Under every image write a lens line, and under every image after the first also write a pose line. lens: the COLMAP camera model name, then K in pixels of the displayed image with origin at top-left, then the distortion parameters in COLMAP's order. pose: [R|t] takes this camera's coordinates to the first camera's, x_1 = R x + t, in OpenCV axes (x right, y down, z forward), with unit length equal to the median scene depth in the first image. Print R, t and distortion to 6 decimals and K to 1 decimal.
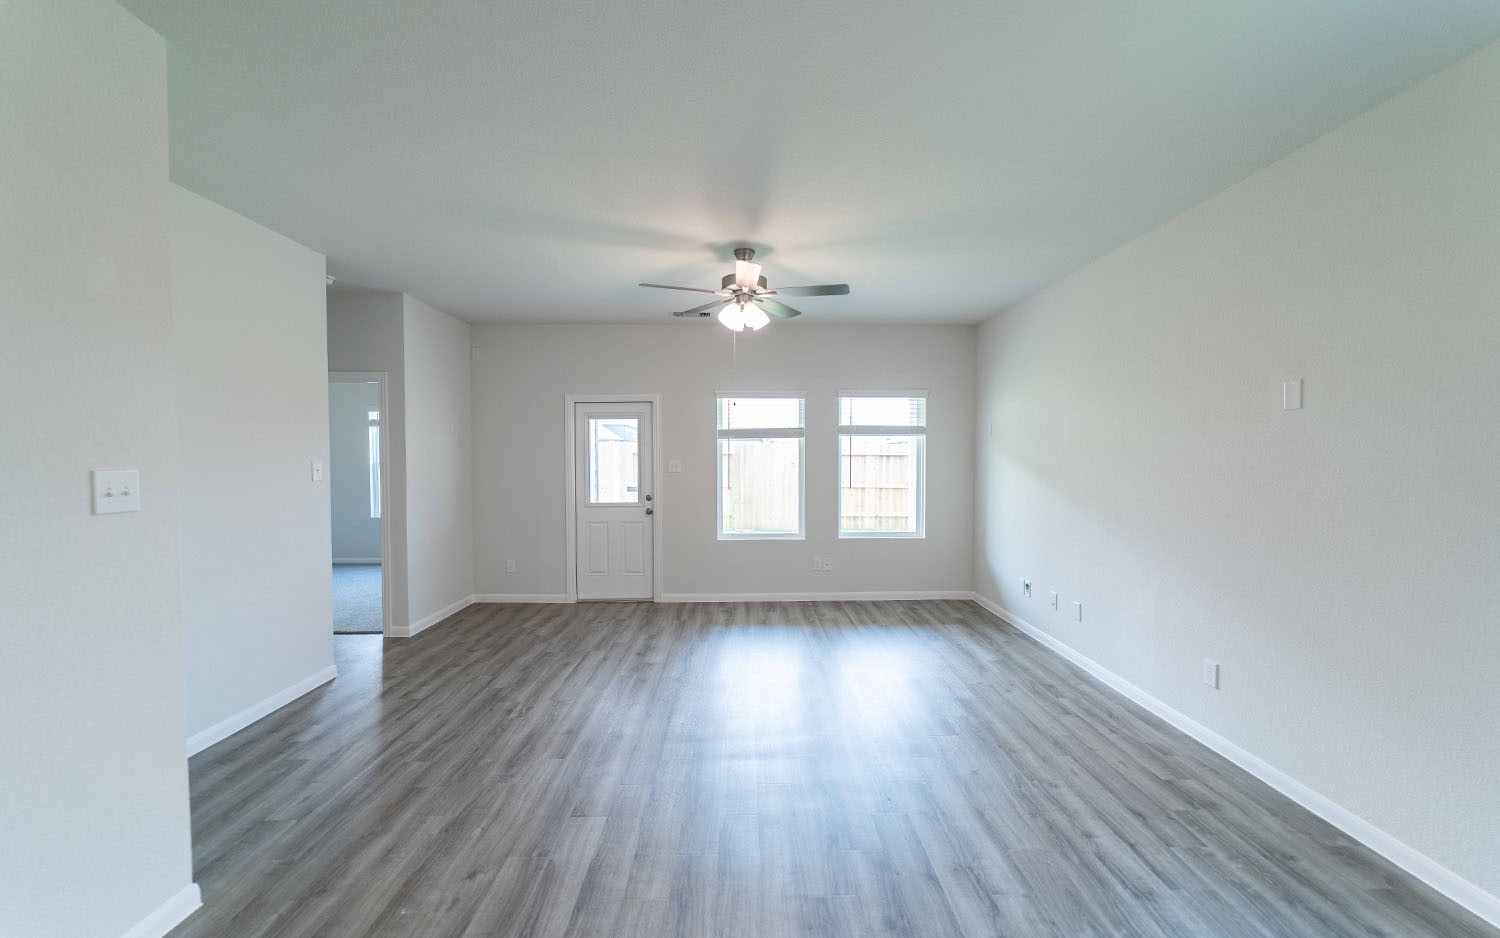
lens RADIAL K [[605.5, 0, 753.2], [0, 605.5, 474.5], [0, 0, 1]] dist [-0.000982, -0.000500]
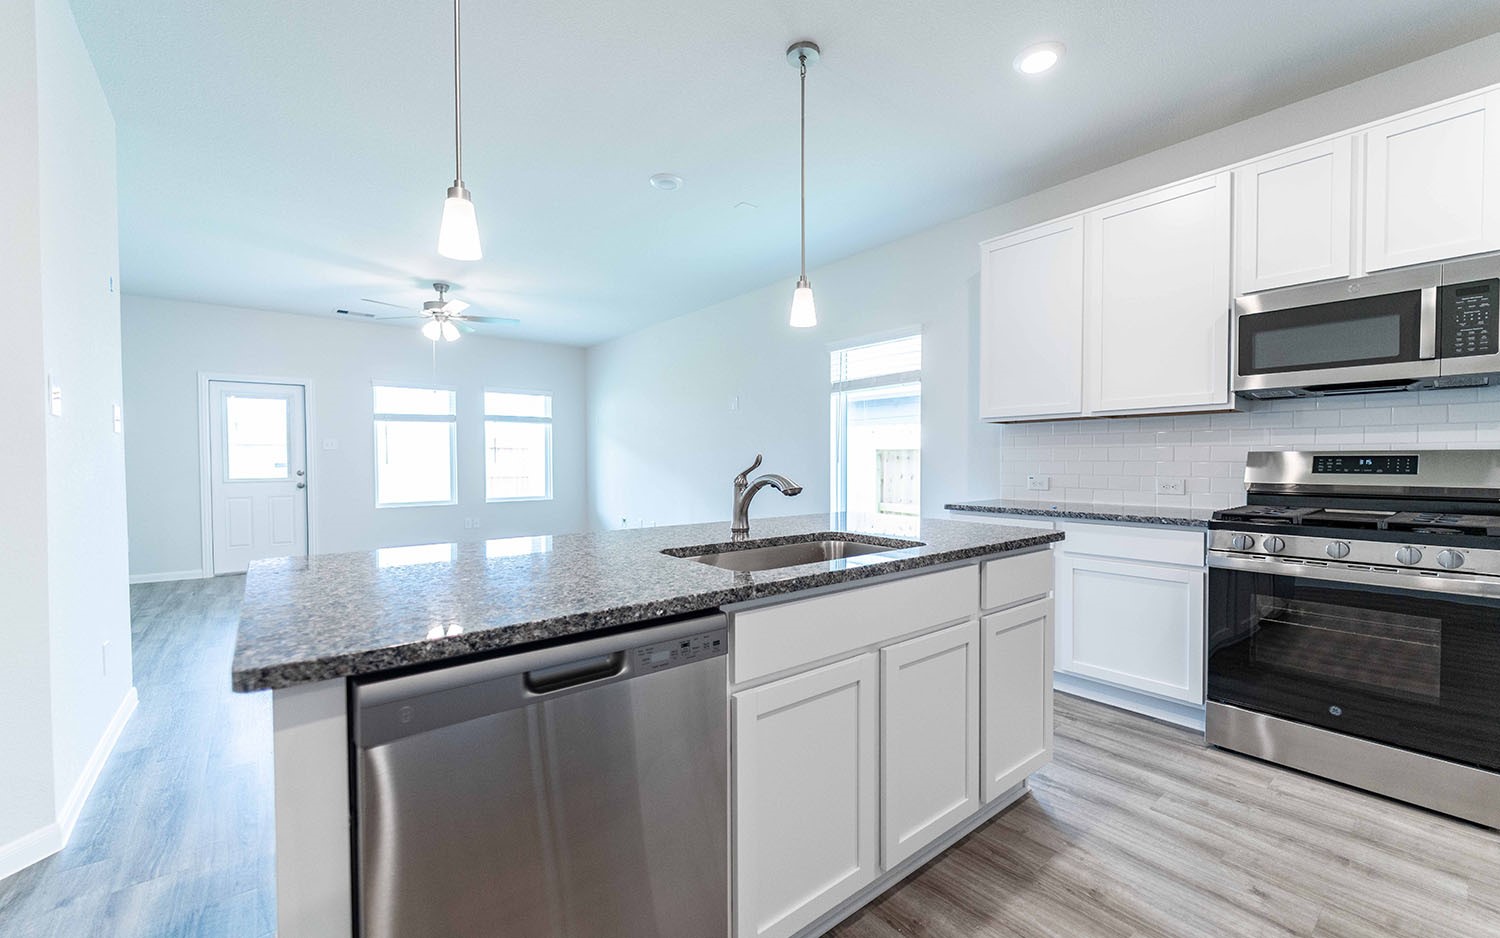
lens RADIAL K [[605.5, 0, 753.2], [0, 605.5, 474.5], [0, 0, 1]] dist [-0.000982, -0.000500]
pose [[0.788206, -0.017668, 0.615158, -0.206758], [0.022109, 0.999755, 0.000385, 0.060787], [-0.615015, 0.013297, 0.788404, -0.371050]]
